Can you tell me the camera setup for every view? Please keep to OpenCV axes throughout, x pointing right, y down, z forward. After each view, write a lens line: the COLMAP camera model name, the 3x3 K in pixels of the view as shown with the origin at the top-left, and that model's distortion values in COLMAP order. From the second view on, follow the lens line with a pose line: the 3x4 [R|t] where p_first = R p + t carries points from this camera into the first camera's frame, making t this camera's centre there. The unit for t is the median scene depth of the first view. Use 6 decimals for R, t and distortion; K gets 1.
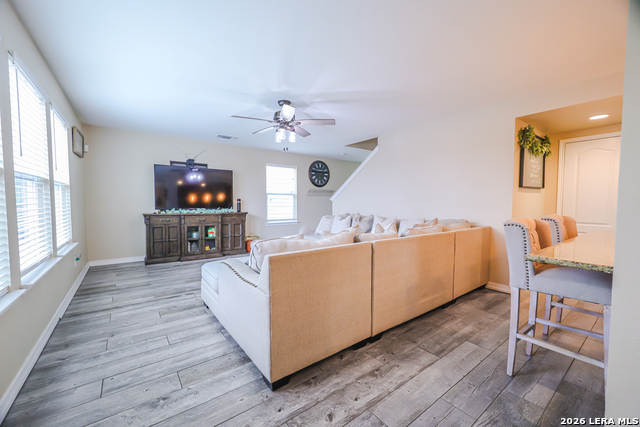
lens RADIAL K [[259.5, 0, 316.8], [0, 259.5, 214.1], [0, 0, 1]] dist [0.001633, -0.000610]
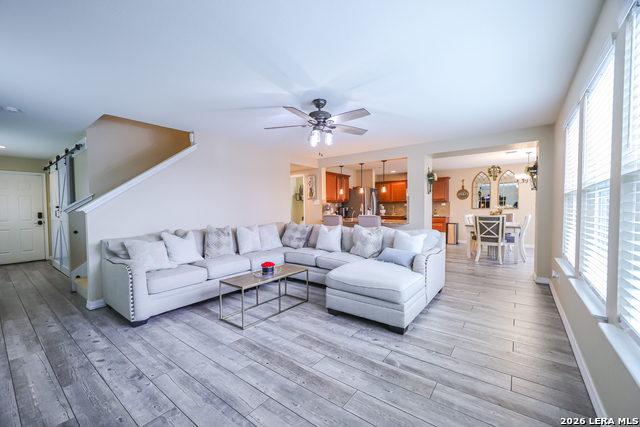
lens RADIAL K [[259.5, 0, 318.1], [0, 259.5, 215.5], [0, 0, 1]] dist [0.001633, -0.000610]
pose [[-0.272528, -0.032898, 0.961585, -0.682569], [0.051757, 0.997467, 0.048794, -0.055274], [-0.960755, 0.063067, -0.270135, 0.865673]]
